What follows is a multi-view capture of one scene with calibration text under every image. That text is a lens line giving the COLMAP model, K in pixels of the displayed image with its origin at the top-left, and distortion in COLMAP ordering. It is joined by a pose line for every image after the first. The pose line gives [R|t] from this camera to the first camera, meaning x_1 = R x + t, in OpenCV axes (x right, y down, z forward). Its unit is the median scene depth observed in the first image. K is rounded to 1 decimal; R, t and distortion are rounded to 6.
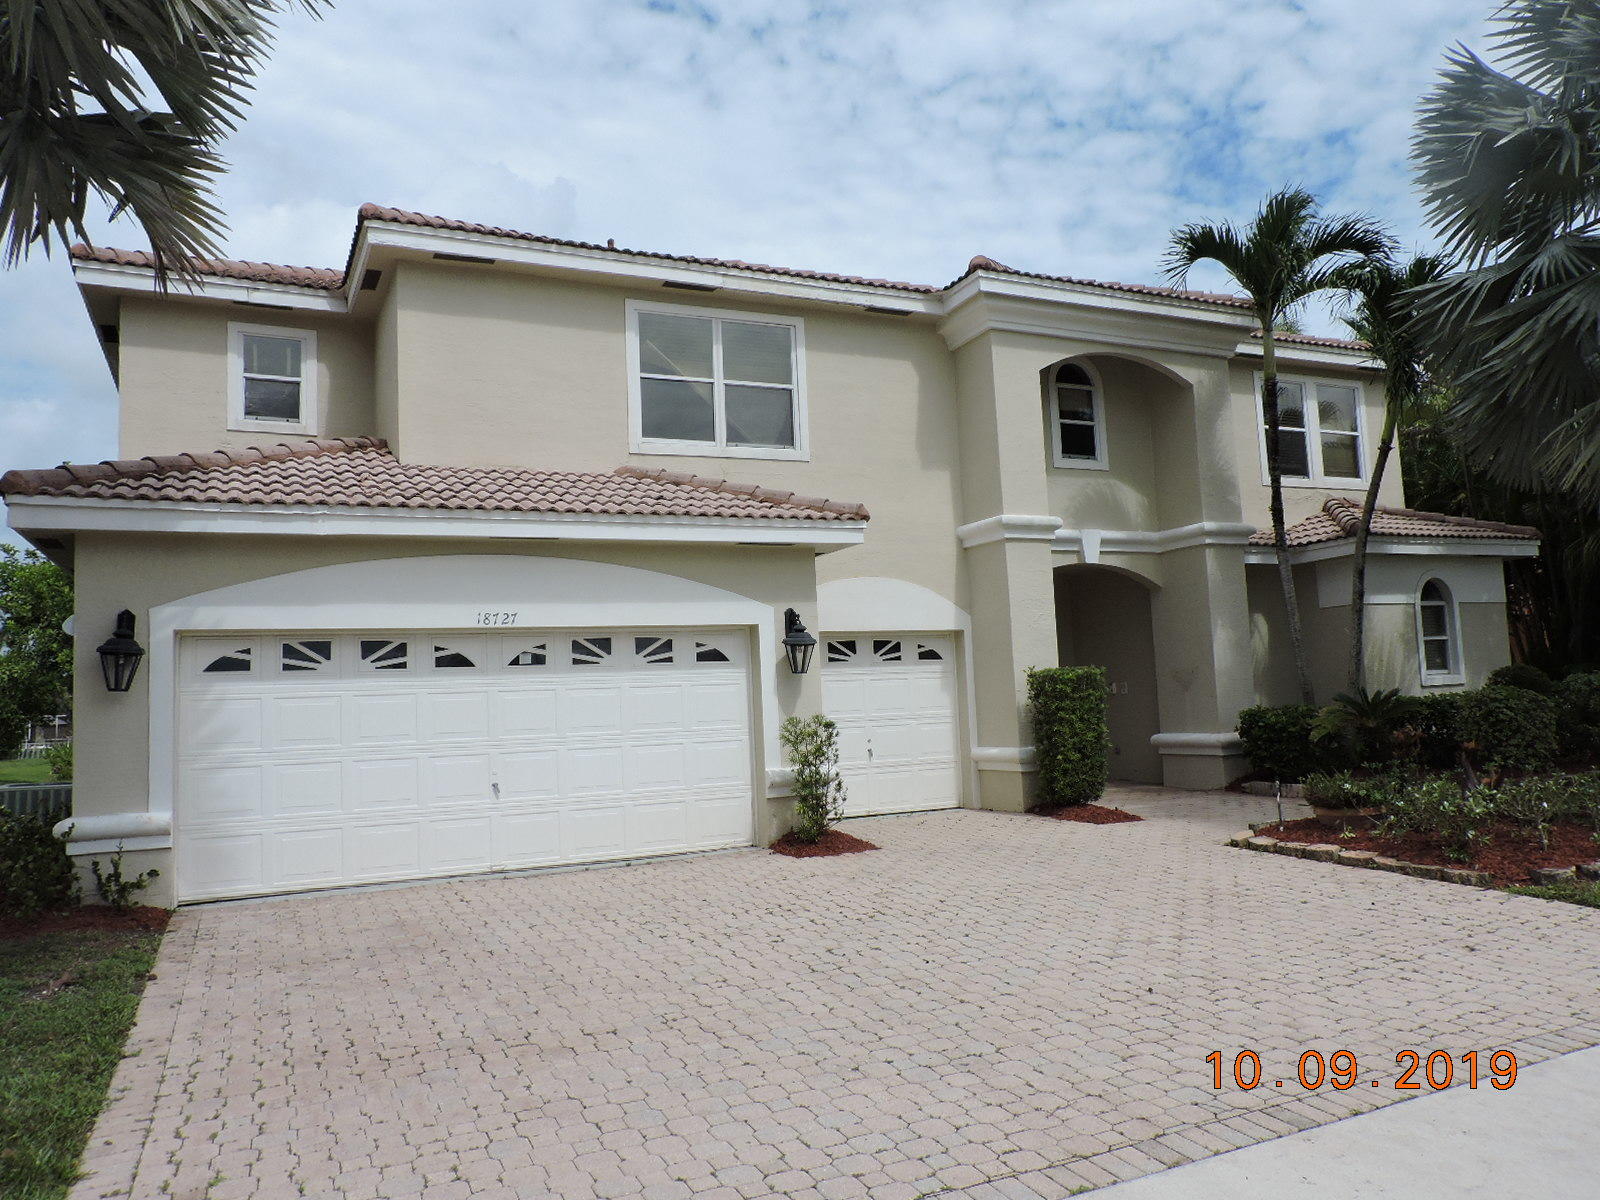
lens RADIAL K [[1085.8, 0, 800.0], [0, 1085.8, 600.0], [0, 0, 1]] dist [-0.040459, -0.000010]
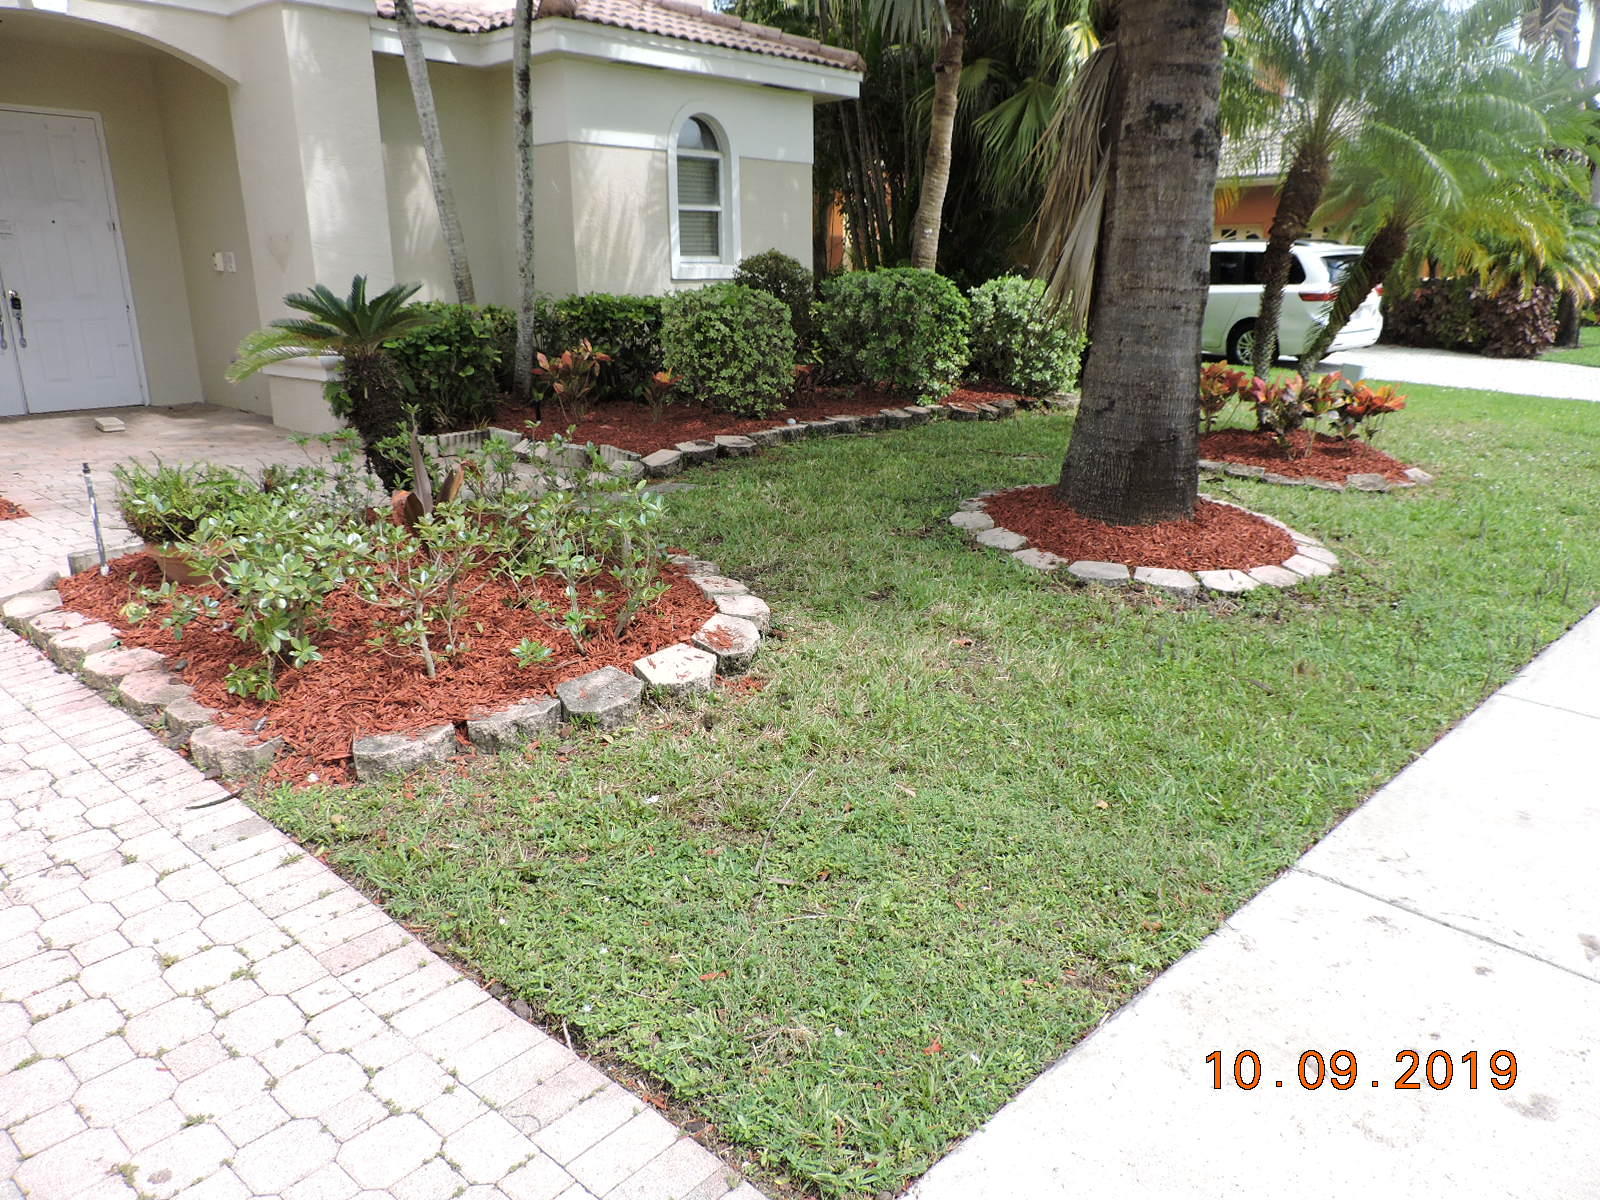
lens RADIAL K [[1085.8, 0, 800.0], [0, 1085.8, 600.0], [0, 0, 1]] dist [-0.040459, -0.000010]
pose [[0.912737, -0.075941, 0.401427, 0.362028], [-0.077672, 0.932397, 0.352992, 0.021058], [-0.401096, -0.353369, 0.845135, 0.311287]]
